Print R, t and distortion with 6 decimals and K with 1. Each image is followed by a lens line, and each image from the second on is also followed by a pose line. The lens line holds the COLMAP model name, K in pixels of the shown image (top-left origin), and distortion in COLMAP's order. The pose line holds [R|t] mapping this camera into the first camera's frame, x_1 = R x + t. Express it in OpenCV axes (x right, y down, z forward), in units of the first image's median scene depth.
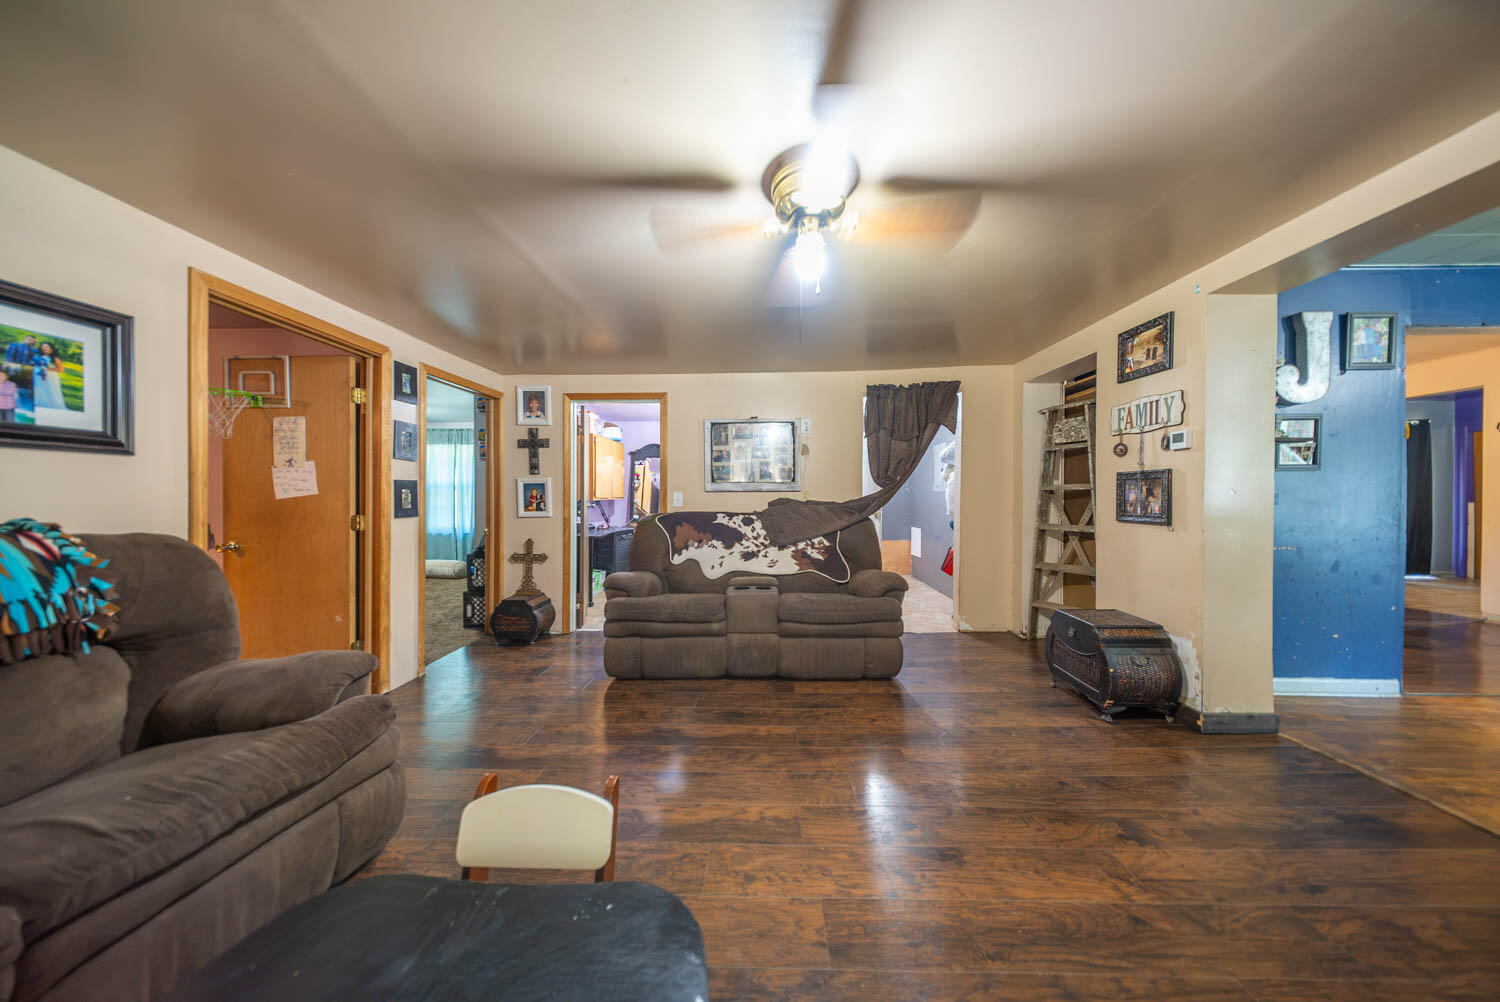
lens RADIAL K [[441.6, 0, 747.6], [0, 441.6, 500.5], [0, 0, 1]] dist [0.003733, -0.001531]
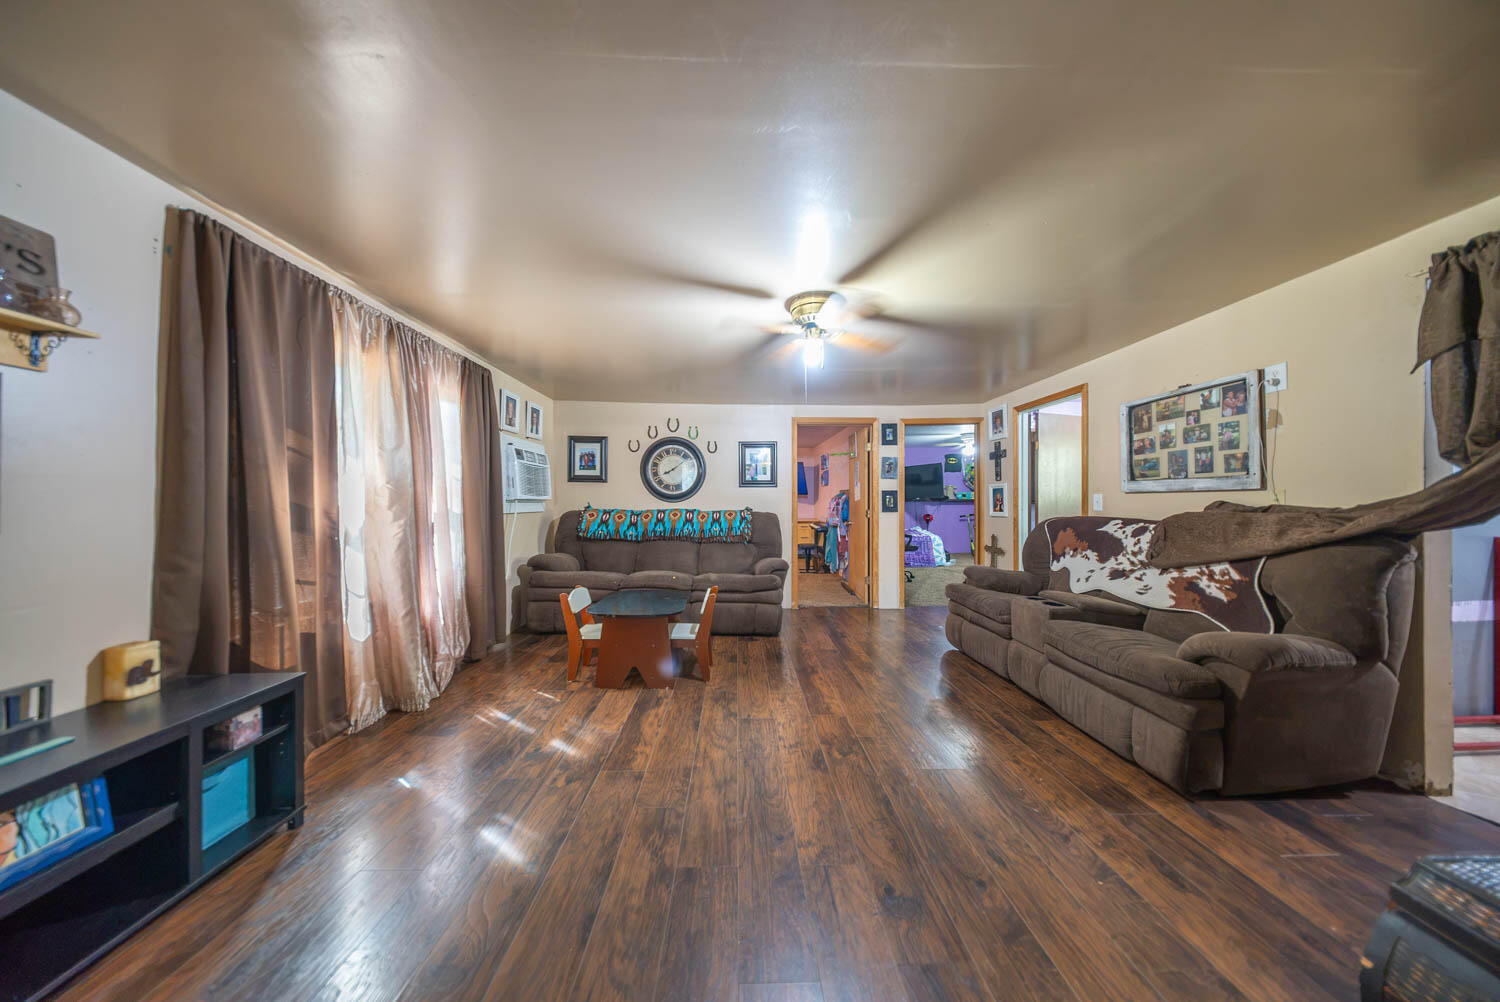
lens RADIAL K [[441.6, 0, 749.0], [0, 441.6, 503.9], [0, 0, 1]] dist [0.003733, -0.001531]
pose [[0.057356, 0.008330, -0.998319, 0.926858], [-0.003148, 0.999962, 0.008162, -0.006256], [0.998349, 0.002675, 0.057380, 0.364528]]
